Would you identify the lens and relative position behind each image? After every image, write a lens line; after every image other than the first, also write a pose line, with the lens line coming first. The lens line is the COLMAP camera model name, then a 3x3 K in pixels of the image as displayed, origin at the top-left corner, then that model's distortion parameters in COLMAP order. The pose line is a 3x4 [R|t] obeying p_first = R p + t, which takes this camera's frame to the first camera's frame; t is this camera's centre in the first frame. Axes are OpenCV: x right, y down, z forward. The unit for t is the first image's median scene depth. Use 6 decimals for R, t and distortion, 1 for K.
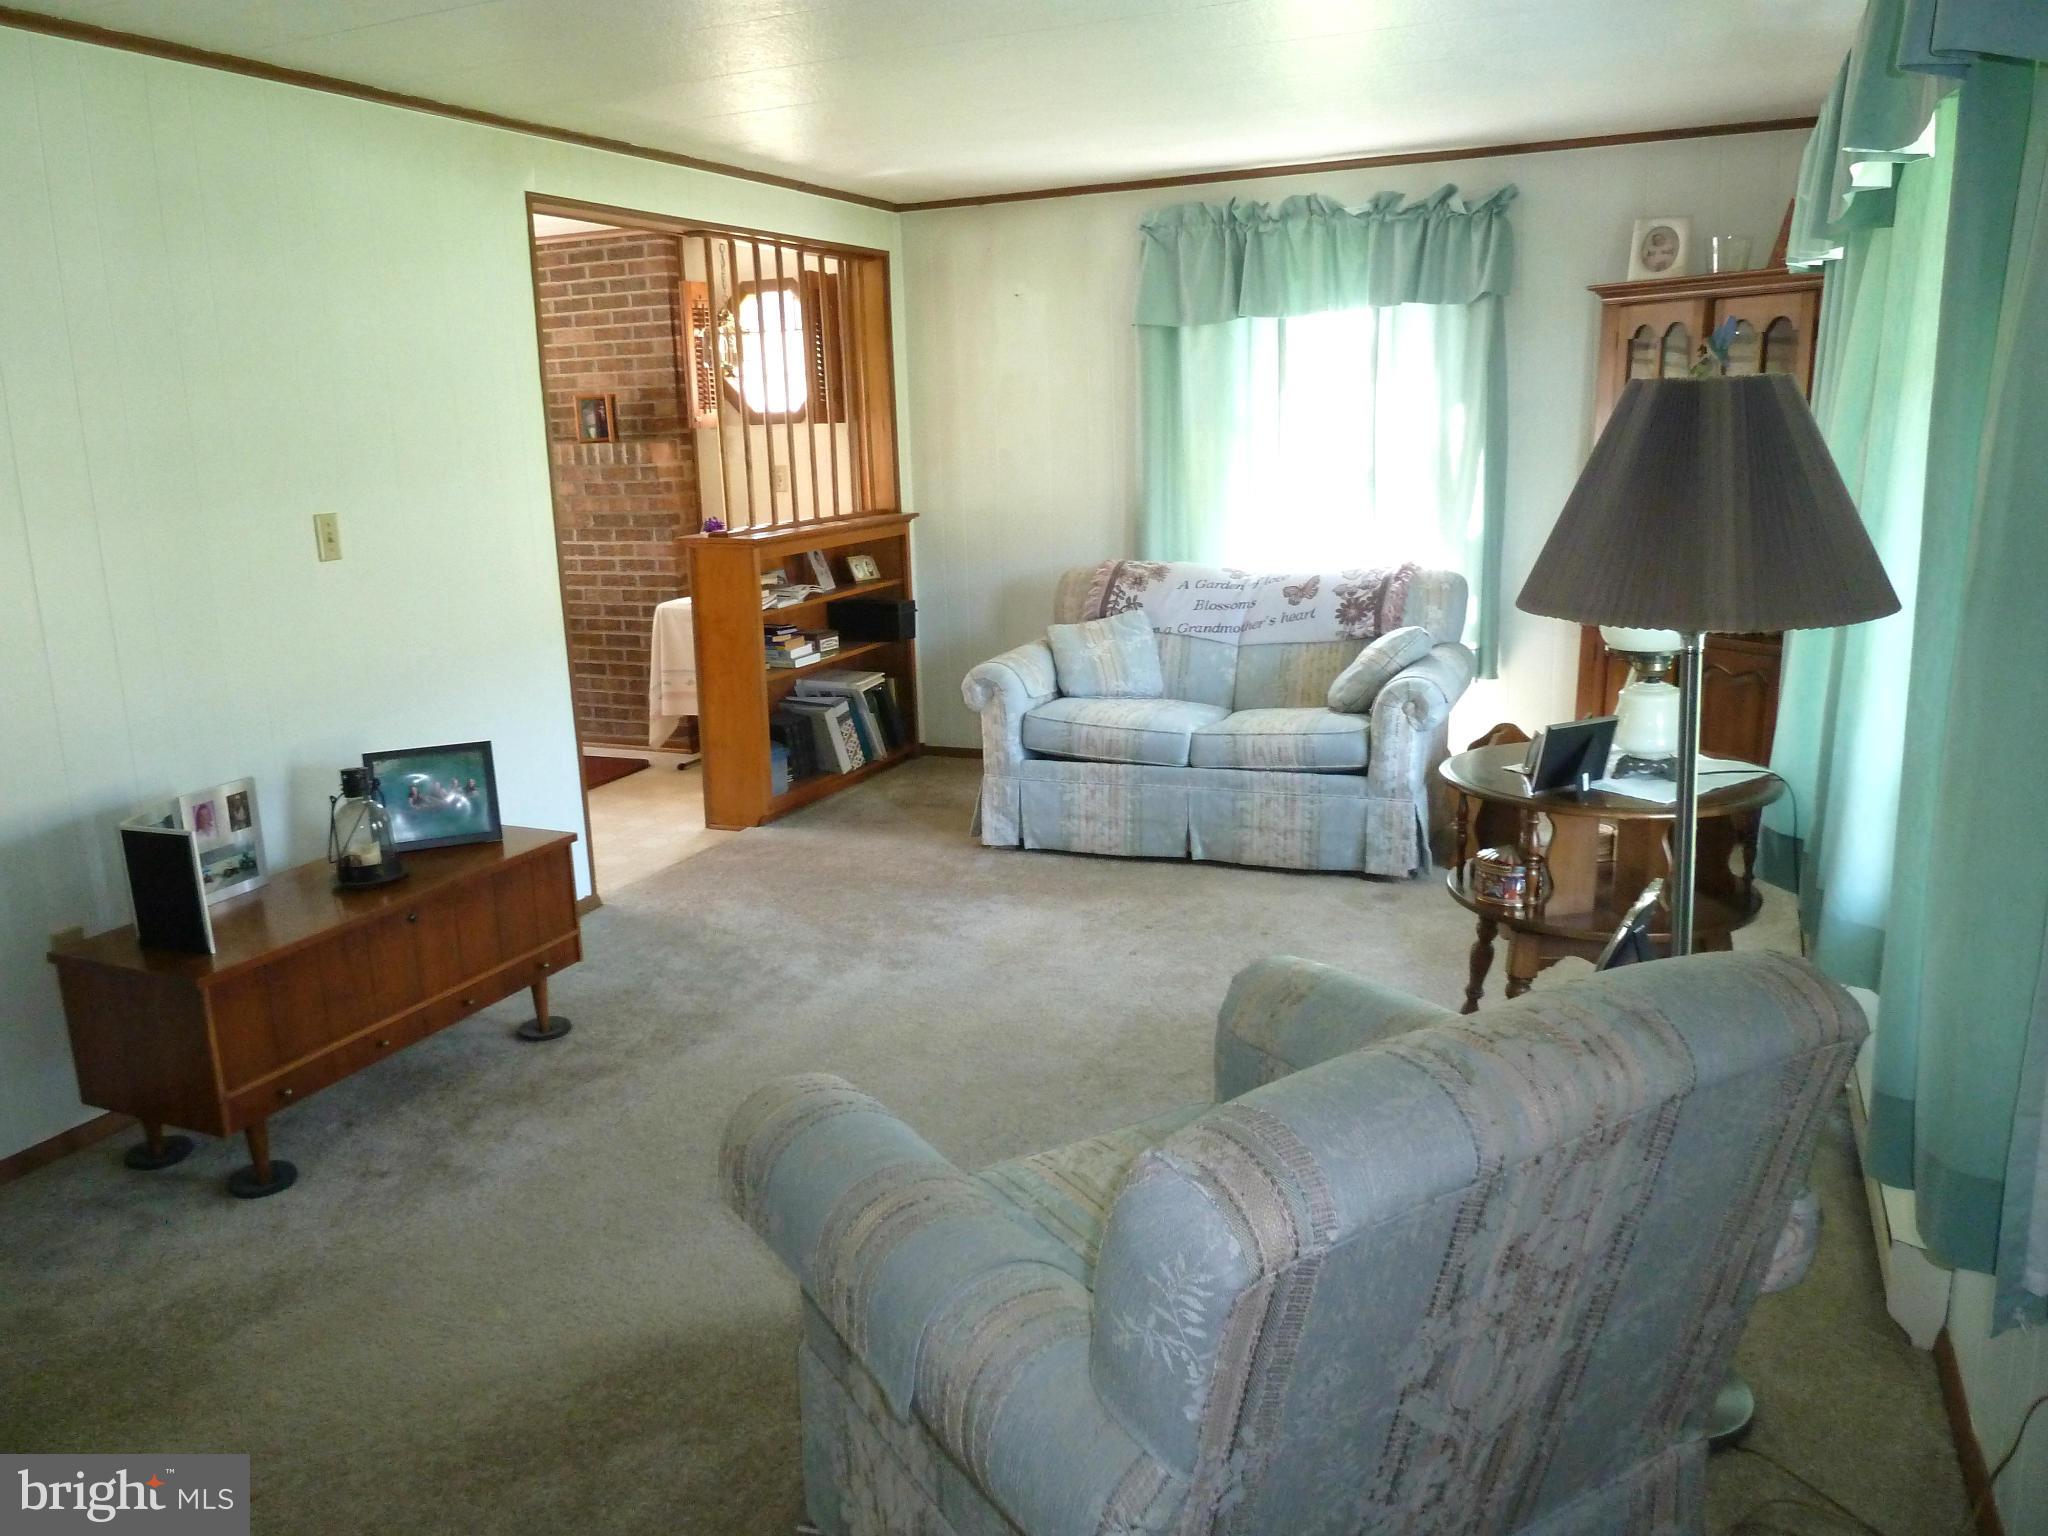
lens RADIAL K [[1537.1, 0, 1025.7], [0, 1537.1, 766.0], [0, 0, 1]] dist [-0.031643, 0.002304]
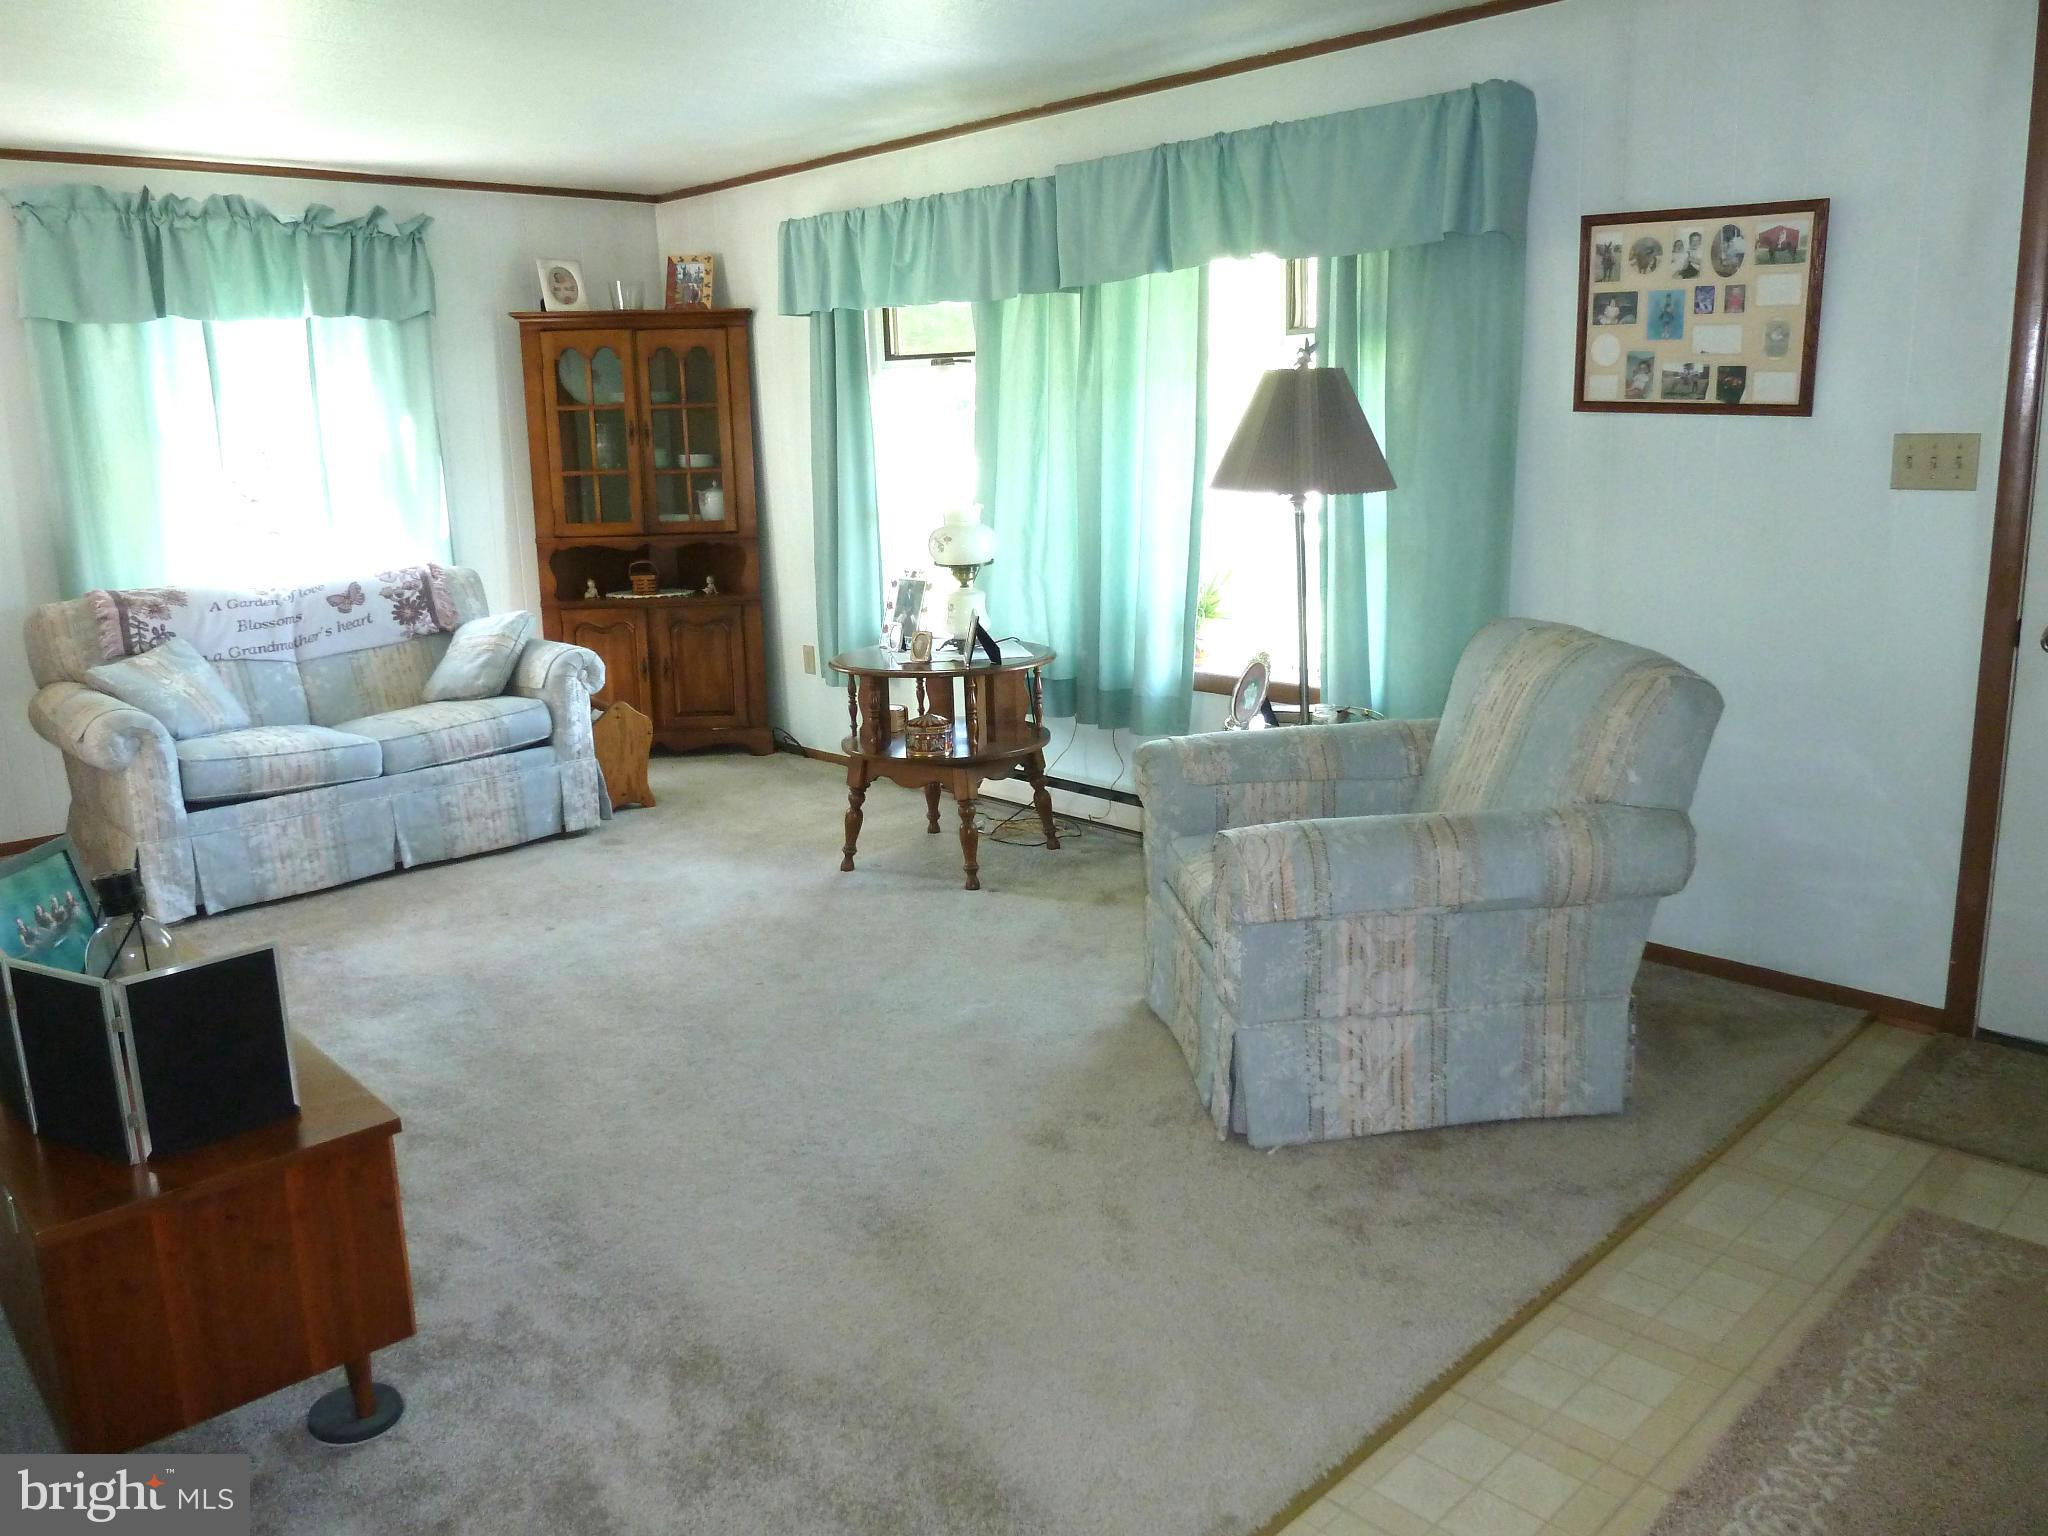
lens RADIAL K [[1537.1, 0, 1023.2], [0, 1537.1, 768.5], [0, 0, 1]] dist [-0.031643, 0.002304]
pose [[0.394872, -0.184008, 0.900120, -0.578301], [0.213471, 0.971300, 0.104912, -0.018304], [-0.893592, 0.150723, 0.422820, 0.217750]]
